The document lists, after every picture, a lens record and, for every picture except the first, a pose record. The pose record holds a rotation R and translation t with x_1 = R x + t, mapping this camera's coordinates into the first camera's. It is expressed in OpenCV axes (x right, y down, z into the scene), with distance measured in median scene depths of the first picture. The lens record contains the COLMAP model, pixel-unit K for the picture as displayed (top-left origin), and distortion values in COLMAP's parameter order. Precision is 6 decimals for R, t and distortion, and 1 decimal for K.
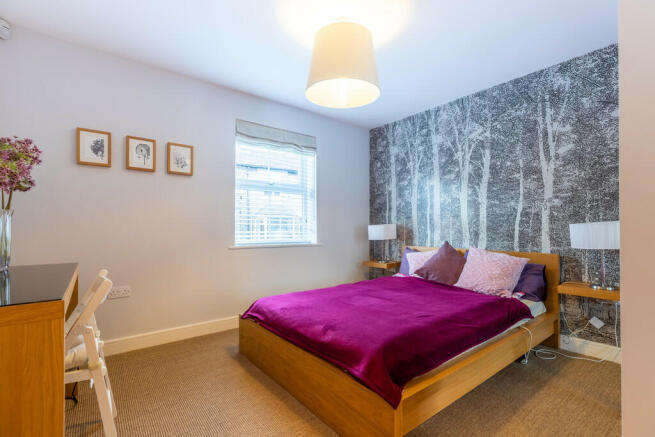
lens RADIAL K [[291.6, 0, 328.8], [0, 291.6, 228.7], [0, 0, 1]] dist [-0.000747, -0.000167]
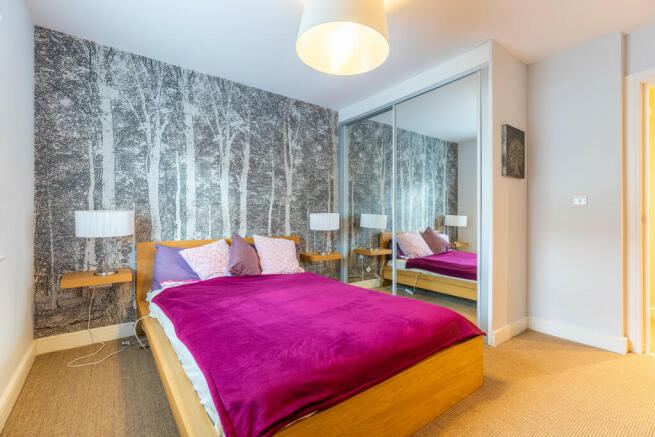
lens RADIAL K [[303.4, 0, 327.5], [0, 303.4, 218.5], [0, 0, 1]] dist [0.001051, 0.000177]
pose [[0.018409, -0.005765, 0.999814, -0.529669], [-0.001187, 0.999983, 0.005788, -0.003320], [-0.999830, -0.001294, 0.018402, 0.653353]]
